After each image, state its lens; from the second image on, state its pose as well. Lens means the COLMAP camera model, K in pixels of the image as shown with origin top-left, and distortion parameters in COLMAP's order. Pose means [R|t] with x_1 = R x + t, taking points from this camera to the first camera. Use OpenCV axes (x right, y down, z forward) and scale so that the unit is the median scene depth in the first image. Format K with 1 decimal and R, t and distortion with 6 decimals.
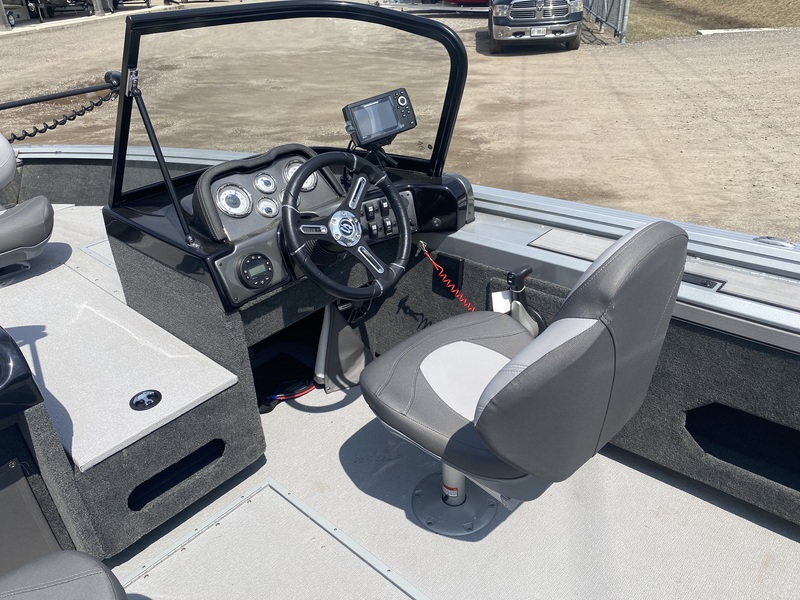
lens RADIAL K [[604.6, 0, 392.3], [0, 604.6, 296.5], [0, 0, 1]] dist [0.051008, -0.056078]
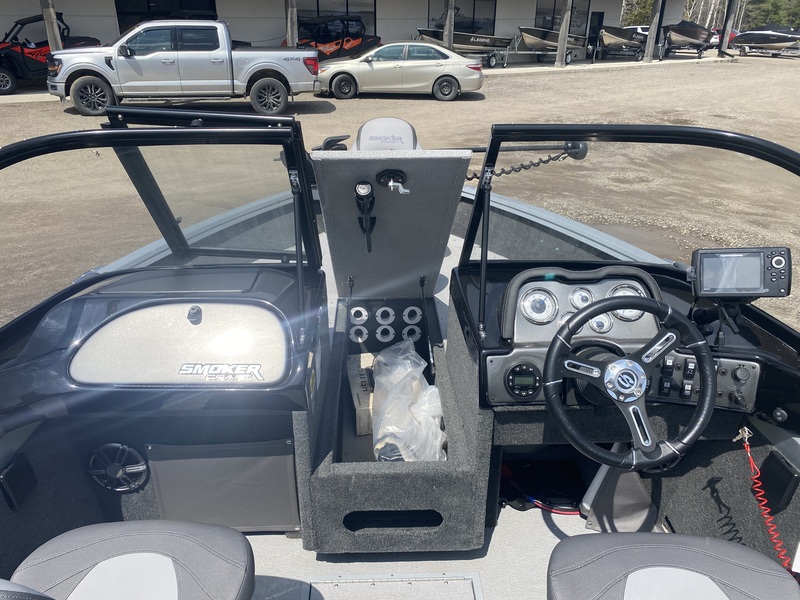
lens RADIAL K [[604.6, 0, 392.3], [0, 604.6, 296.5], [0, 0, 1]] dist [0.051008, -0.056078]
pose [[0.706046, 0.338437, -0.622061, 0.174967], [-0.378969, 0.922618, 0.071823, -0.144419], [0.598232, 0.185031, 0.779668, 0.070547]]
